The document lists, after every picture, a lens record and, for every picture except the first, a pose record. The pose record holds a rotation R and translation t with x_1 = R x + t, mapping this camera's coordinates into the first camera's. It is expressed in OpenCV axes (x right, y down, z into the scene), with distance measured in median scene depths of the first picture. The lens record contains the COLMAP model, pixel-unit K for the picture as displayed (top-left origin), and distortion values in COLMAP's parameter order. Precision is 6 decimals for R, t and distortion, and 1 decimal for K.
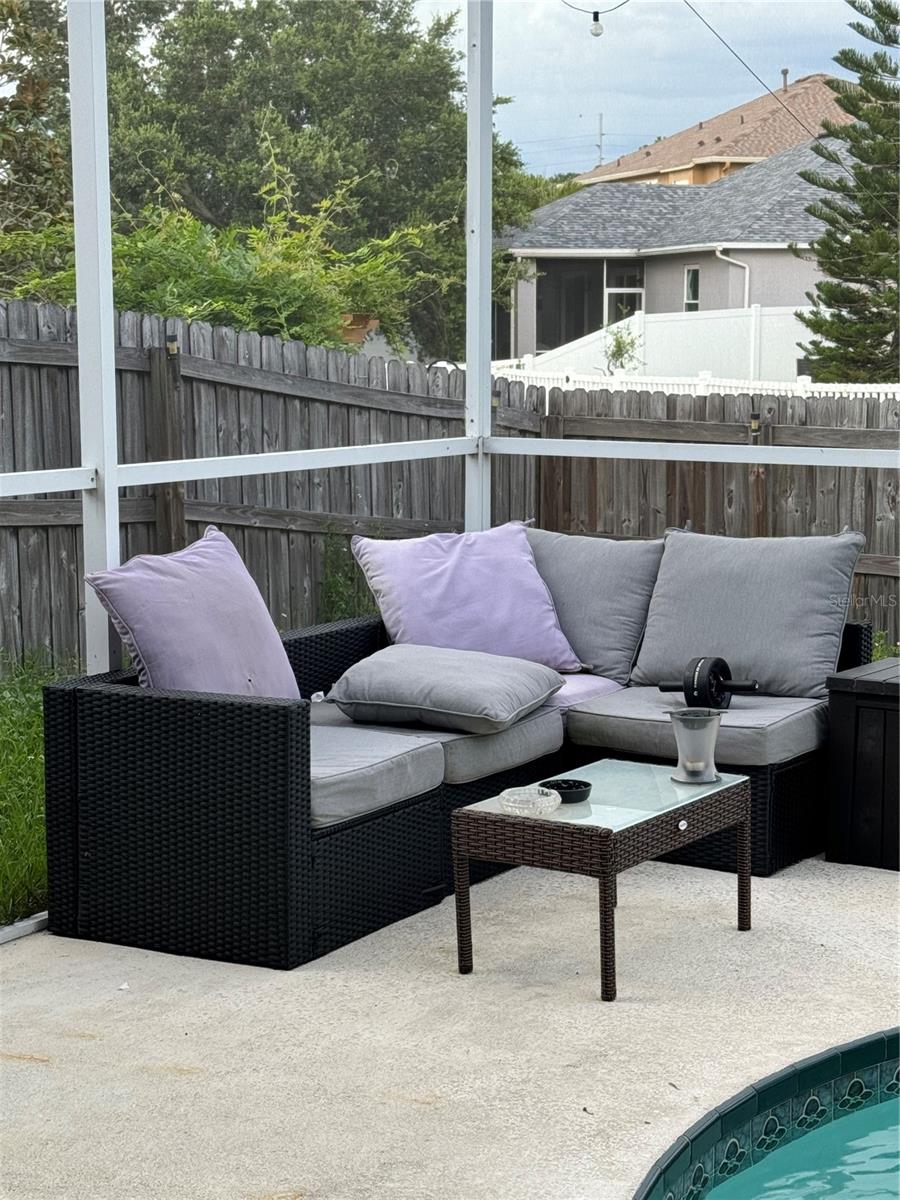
lens RADIAL K [[2254.1, 0, 451.3], [0, 2254.1, 600.1], [0, 0, 1]] dist [0.186515, 0.000000]
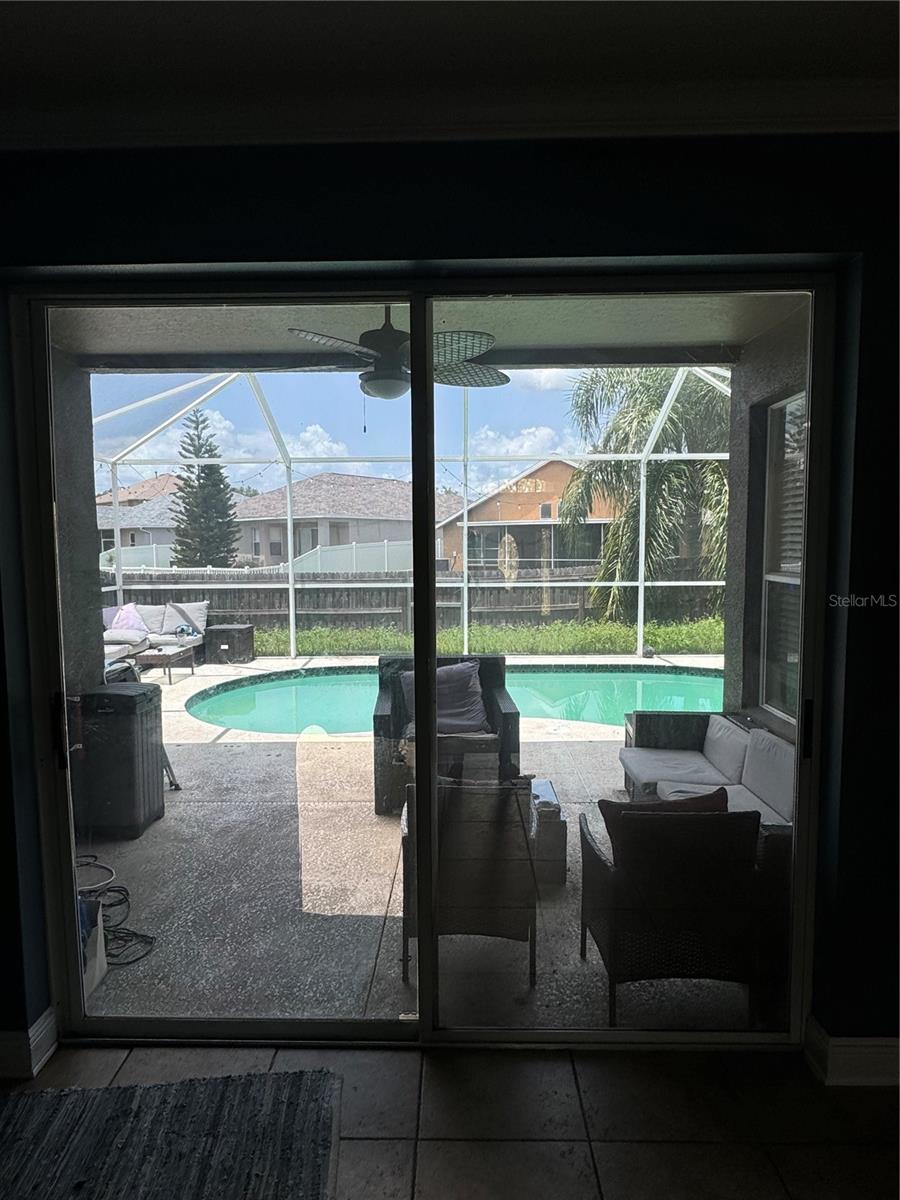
lens RADIAL K [[688.1, 0, 453.0], [0, 688.1, 594.1], [0, 0, 1]] dist [0.001857, -0.000519]
pose [[0.852635, -0.053080, 0.519804, -0.031629], [0.079447, 0.996430, -0.028566, 0.008805], [-0.516432, 0.065653, 0.853808, -0.124599]]
